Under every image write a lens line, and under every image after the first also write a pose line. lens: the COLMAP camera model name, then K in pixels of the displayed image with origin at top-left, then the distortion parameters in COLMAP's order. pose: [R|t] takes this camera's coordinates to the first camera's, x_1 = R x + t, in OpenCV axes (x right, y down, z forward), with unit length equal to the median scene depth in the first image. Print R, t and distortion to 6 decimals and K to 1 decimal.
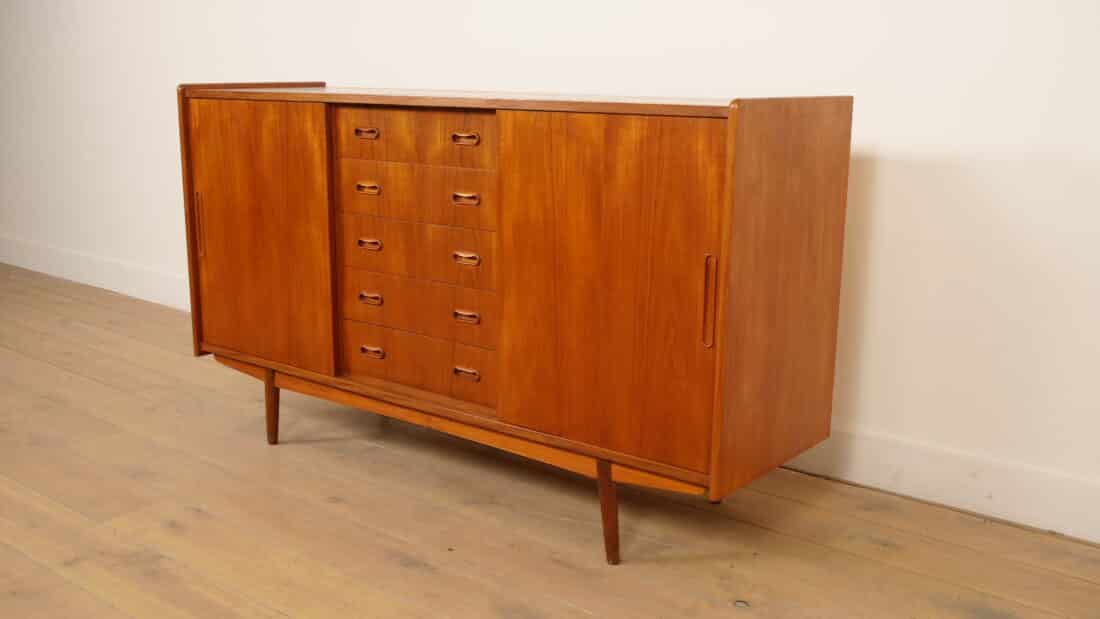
lens RADIAL K [[1072.6, 0, 557.6], [0, 1072.6, 315.4], [0, 0, 1]] dist [-0.006831, 0.000000]
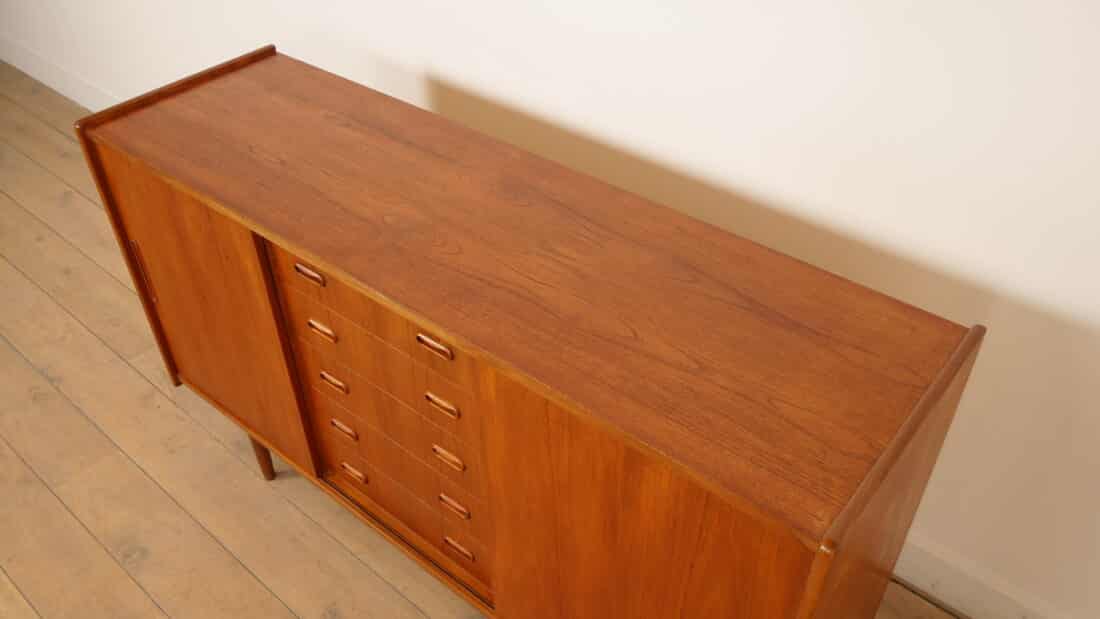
lens RADIAL K [[900.2, 0, 555.9], [0, 900.2, 307.2], [0, 0, 1]] dist [-0.018127, -0.002989]
pose [[0.999277, -0.000980, -0.038001, 0.019402], [0.017292, 0.901970, 0.431453, -0.429686], [0.033853, -0.431798, 0.901335, 0.438318]]
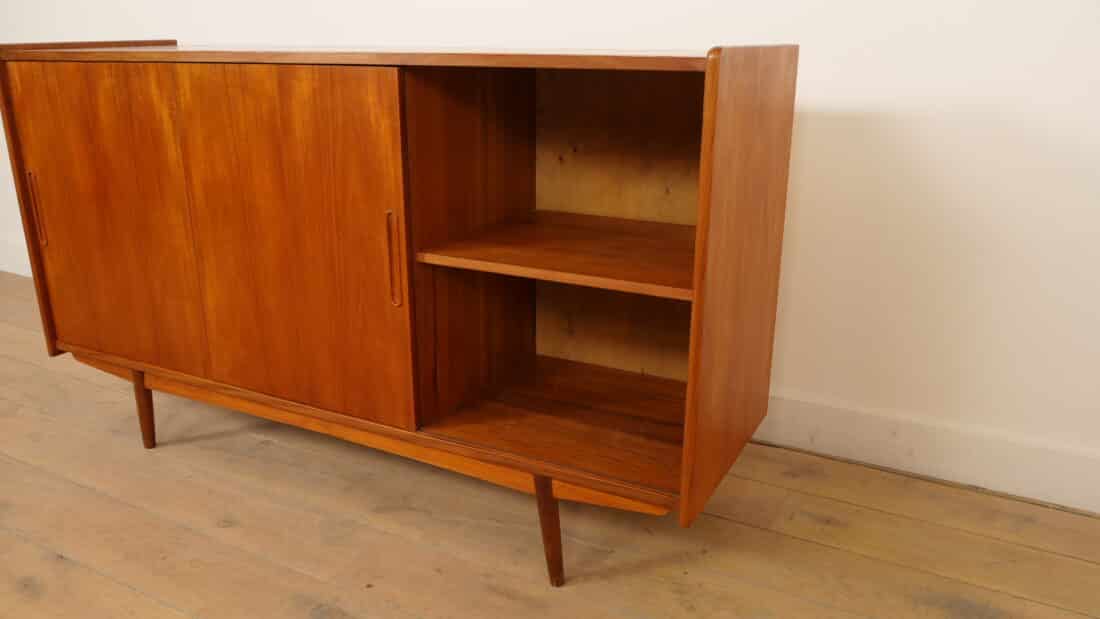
lens RADIAL K [[837.4, 0, 551.5], [0, 837.4, 311.7], [0, 0, 1]] dist [-0.011574, -0.012091]
pose [[0.983695, -0.065595, 0.167457, -0.050342], [0.049125, 0.993706, 0.100671, -0.059731], [-0.173007, -0.090803, 0.980726, 0.310905]]
